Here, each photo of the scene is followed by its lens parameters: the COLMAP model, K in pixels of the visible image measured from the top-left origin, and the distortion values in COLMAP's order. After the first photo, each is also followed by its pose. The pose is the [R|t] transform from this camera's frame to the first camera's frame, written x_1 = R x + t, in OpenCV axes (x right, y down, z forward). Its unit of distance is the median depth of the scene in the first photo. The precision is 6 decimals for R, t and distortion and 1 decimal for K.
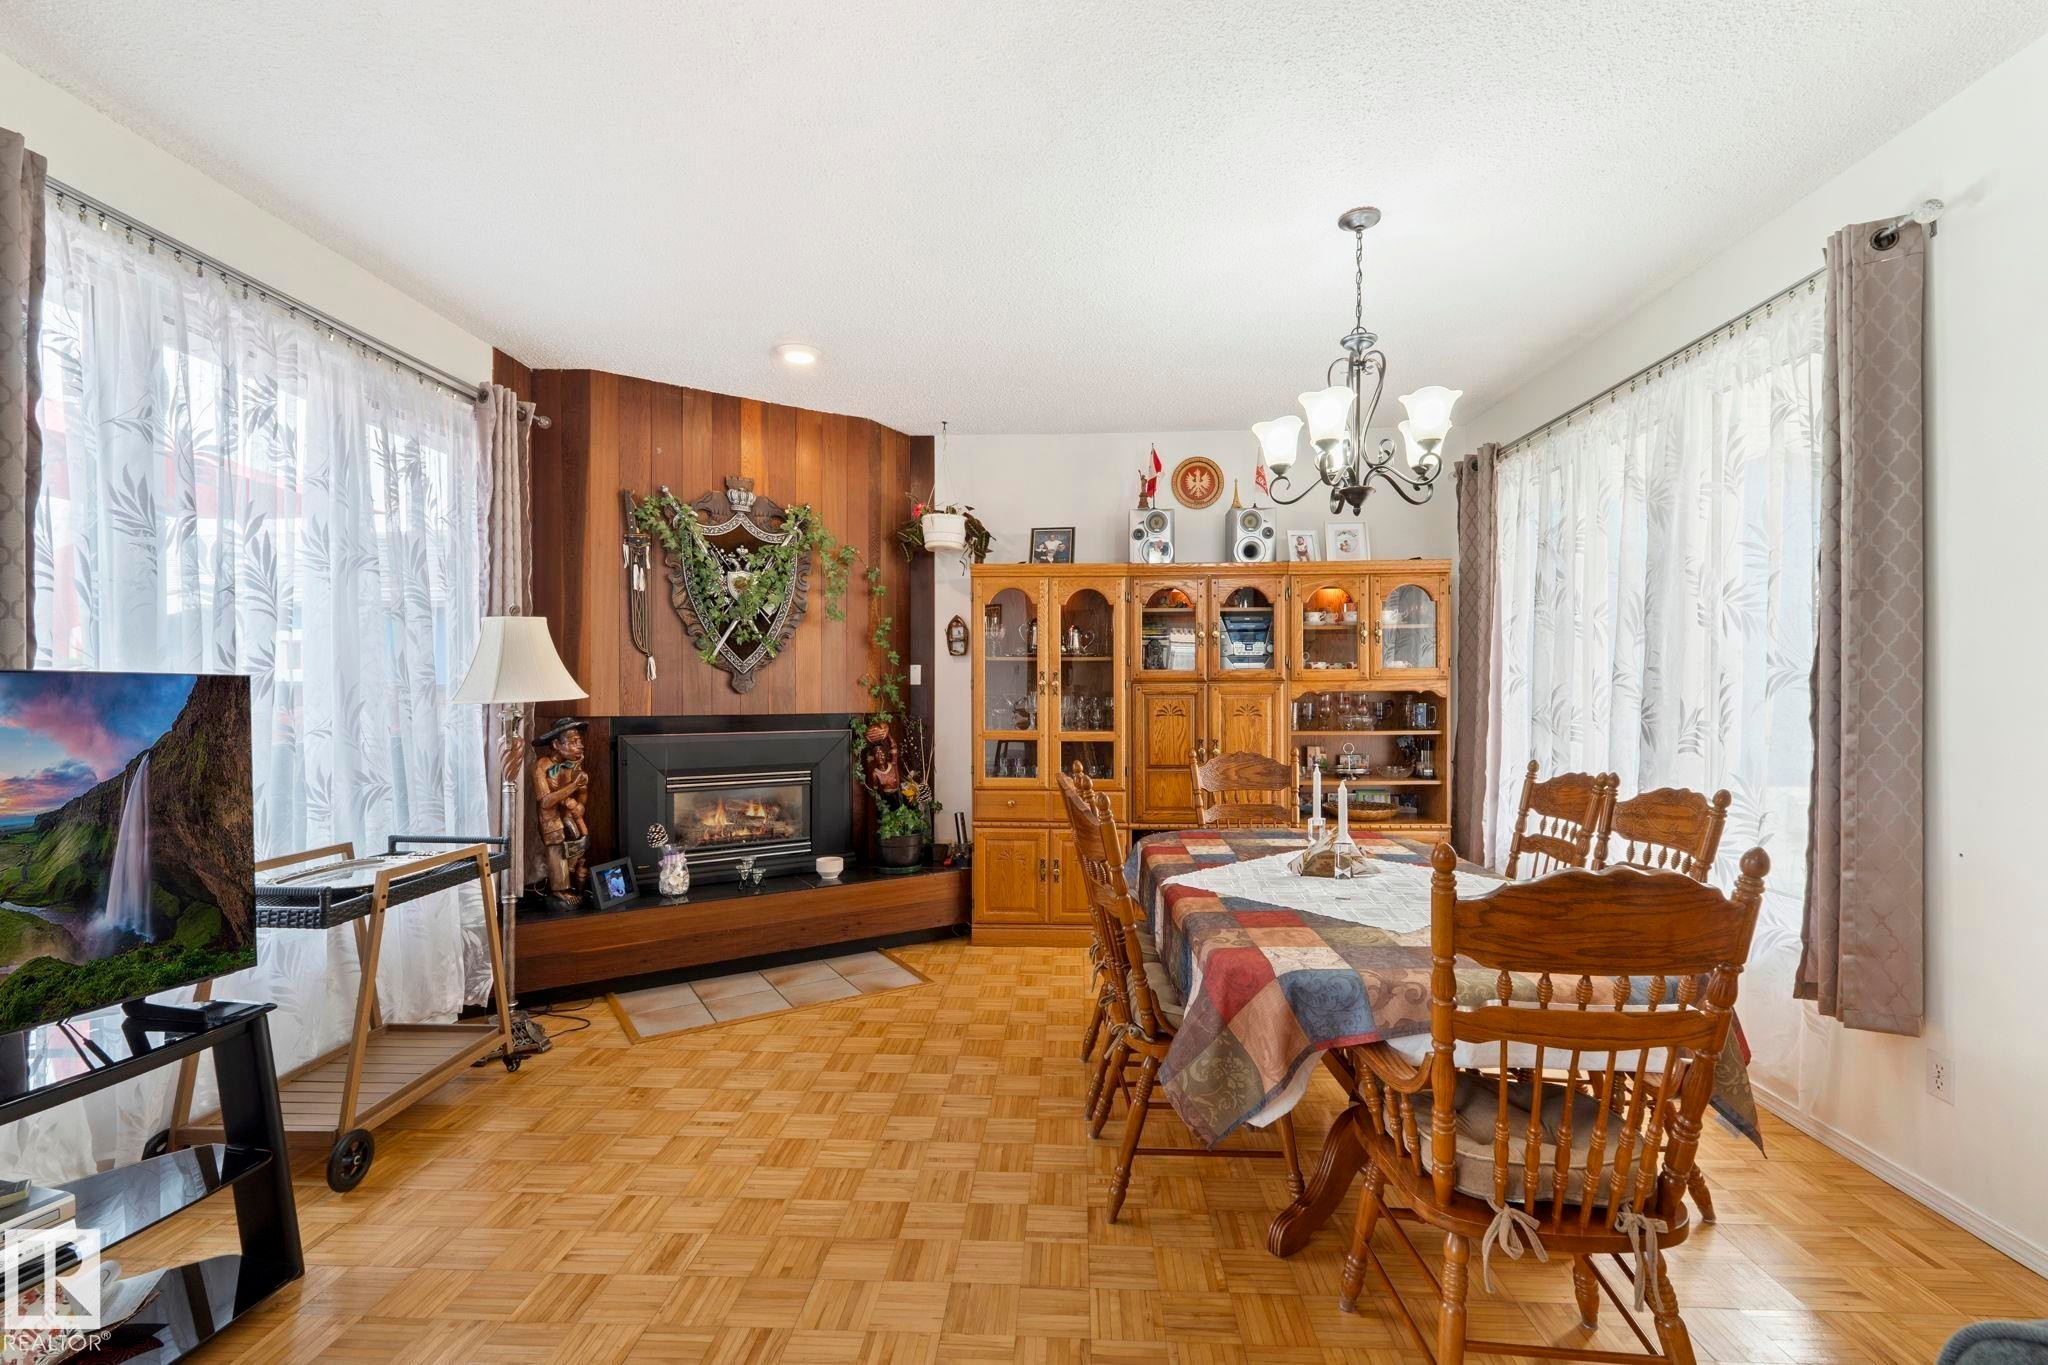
lens RADIAL K [[872.5, 0, 1036.7], [0, 872.5, 701.8], [0, 0, 1]] dist [0.005797, 0.001525]
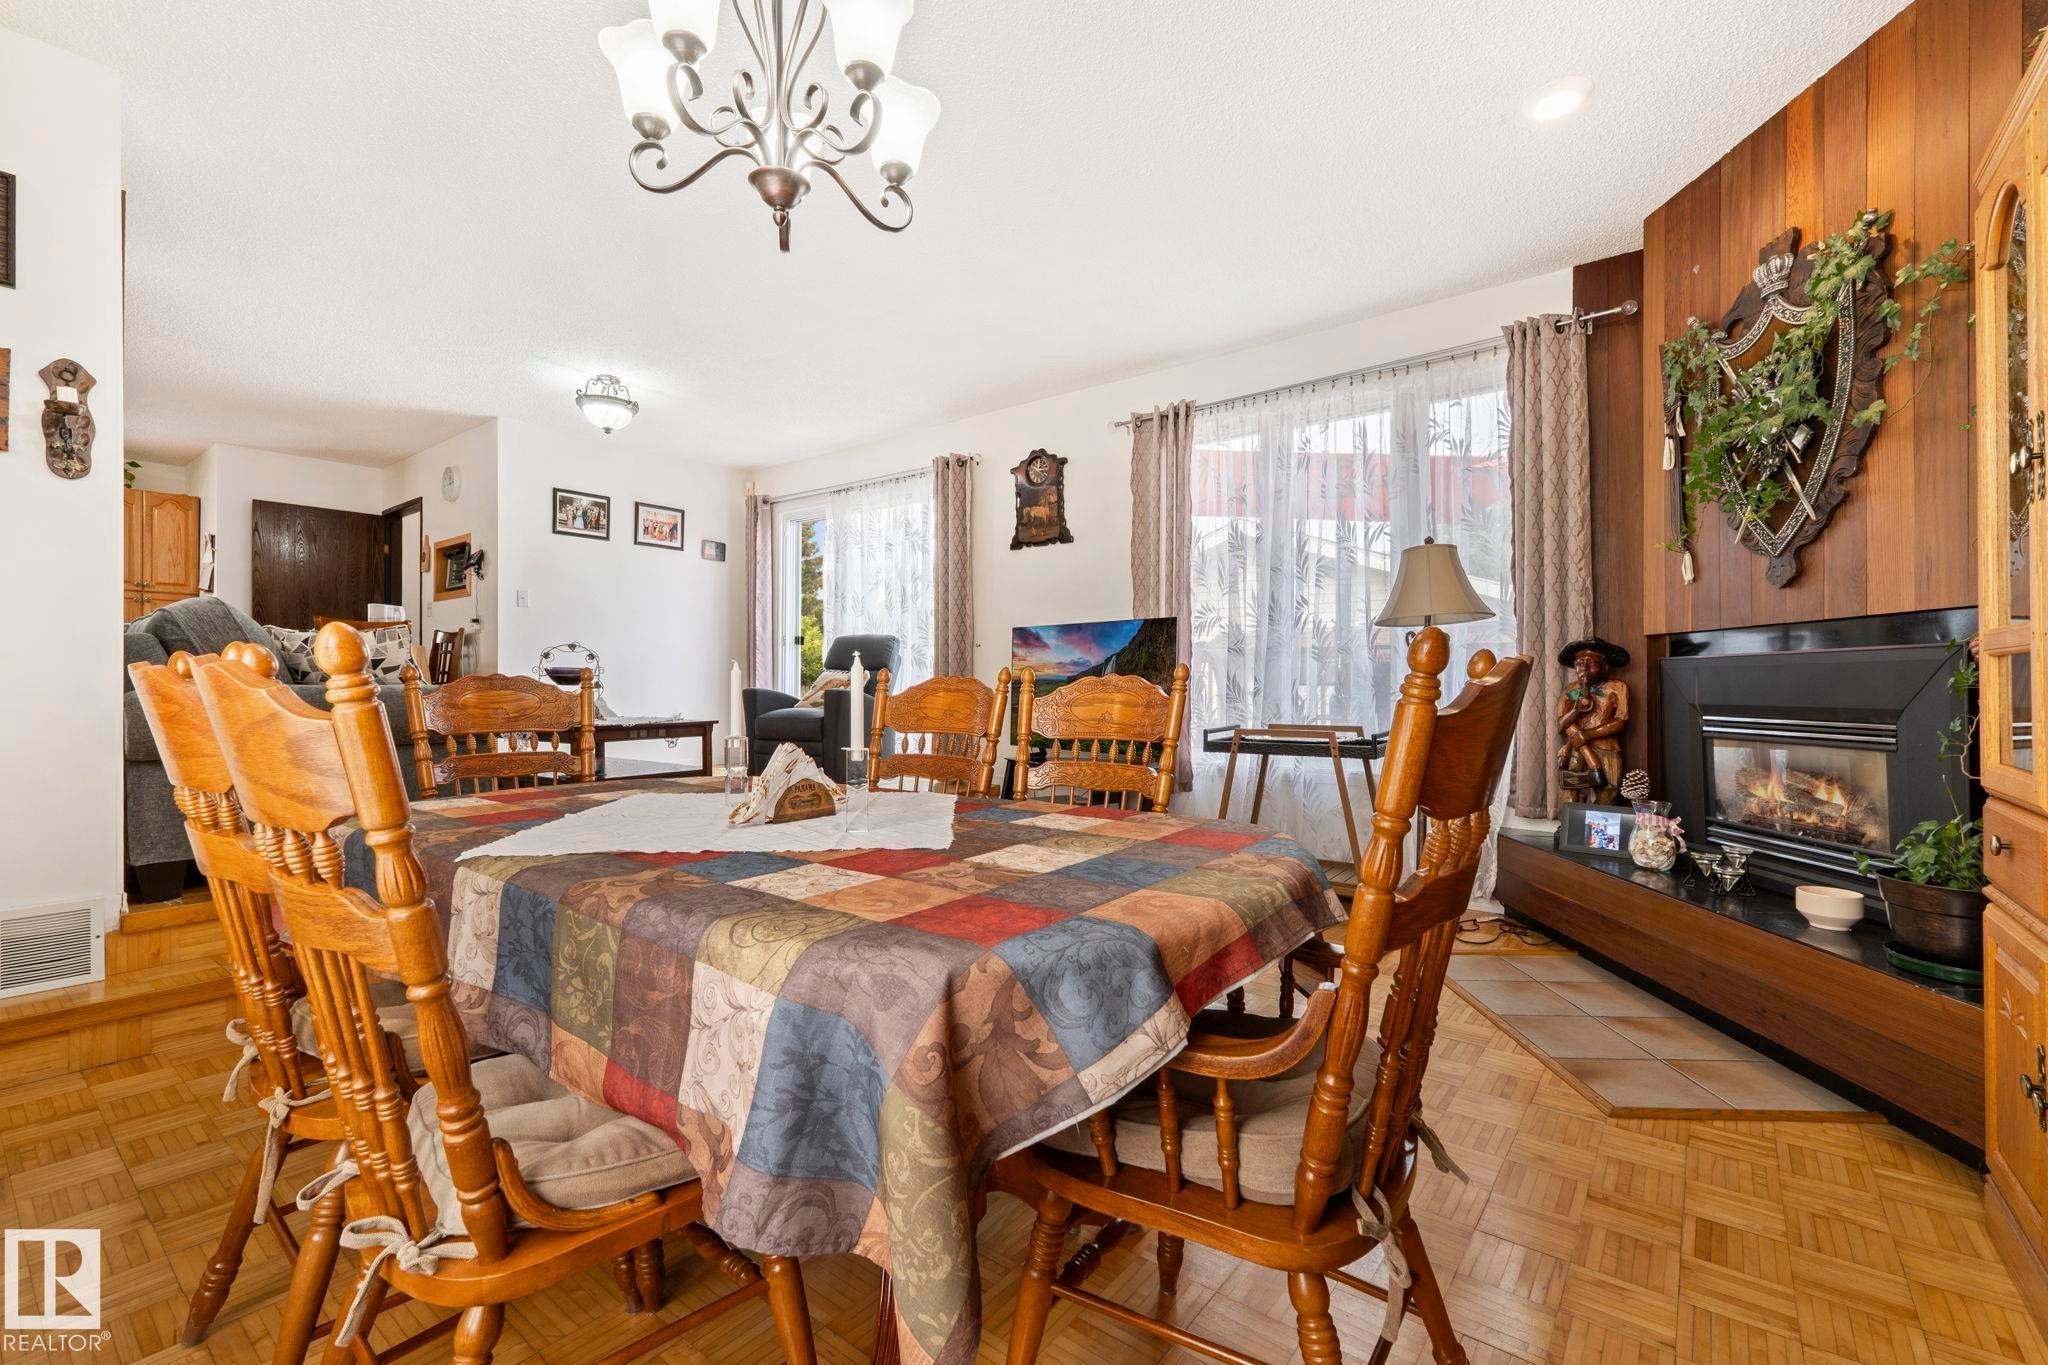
lens RADIAL K [[872.5, 0, 1031.8], [0, 872.5, 683.7], [0, 0, 1]] dist [0.005797, 0.001525]
pose [[-0.581939, -0.002211, -0.813229, 0.466193], [-0.006713, 0.999975, 0.002085, 0.059851], [0.813205, 0.006673, -0.581940, 0.934781]]
